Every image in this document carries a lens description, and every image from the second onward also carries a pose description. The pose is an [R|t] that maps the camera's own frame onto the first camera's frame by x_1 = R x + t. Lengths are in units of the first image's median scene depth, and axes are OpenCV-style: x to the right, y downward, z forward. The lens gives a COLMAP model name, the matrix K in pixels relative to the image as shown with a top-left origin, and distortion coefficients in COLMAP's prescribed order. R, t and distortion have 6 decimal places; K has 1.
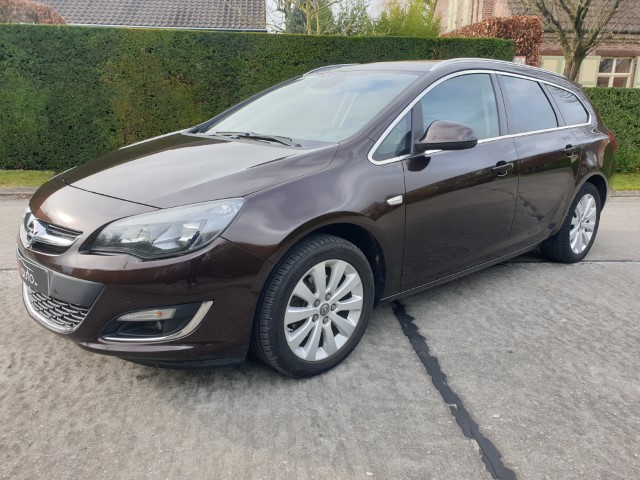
lens RADIAL K [[508.0, 0, 315.0], [0, 508.0, 252.3], [0, 0, 1]] dist [0.004874, 0.019190]
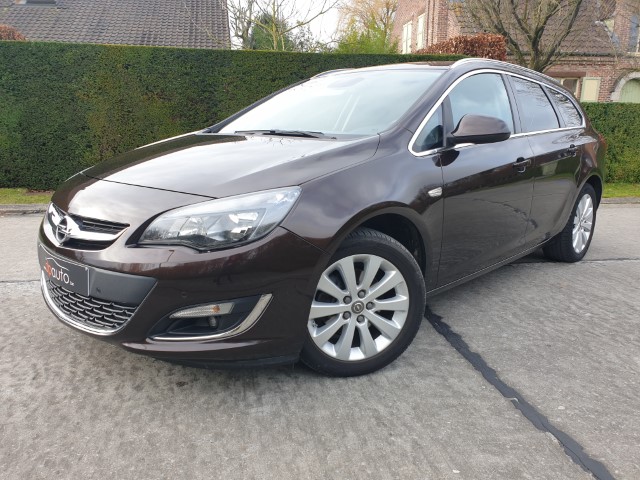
lens RADIAL K [[508.0, 0, 319.1], [0, 508.0, 238.8], [0, 0, 1]] dist [0.004874, 0.019190]
pose [[0.997919, -0.023337, 0.060115, -0.124986], [0.026695, 0.998092, -0.055684, 0.035763], [-0.058701, 0.057173, 0.996637, 0.038703]]
